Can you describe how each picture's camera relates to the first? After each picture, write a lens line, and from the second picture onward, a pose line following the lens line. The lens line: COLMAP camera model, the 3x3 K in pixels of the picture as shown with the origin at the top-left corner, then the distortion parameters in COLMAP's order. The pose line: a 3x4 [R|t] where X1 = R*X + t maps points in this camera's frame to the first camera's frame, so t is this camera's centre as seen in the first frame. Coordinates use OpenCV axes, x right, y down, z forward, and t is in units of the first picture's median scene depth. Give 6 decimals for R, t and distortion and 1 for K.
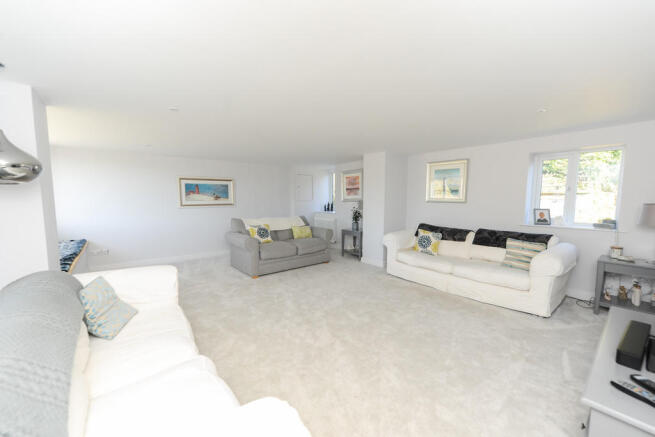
lens RADIAL K [[264.2, 0, 326.6], [0, 264.2, 220.1], [0, 0, 1]] dist [0.000203, 0.000015]
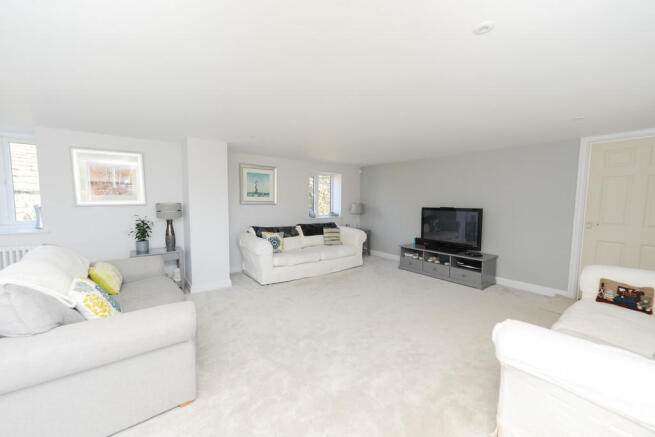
lens RADIAL K [[264.2, 0, 326.6], [0, 264.2, 220.1], [0, 0, 1]] dist [0.000203, 0.000015]
pose [[0.034365, -0.084974, 0.995790, -0.350201], [0.070414, 0.994109, 0.082400, -0.041930], [-0.996926, 0.067286, 0.040146, 0.396258]]
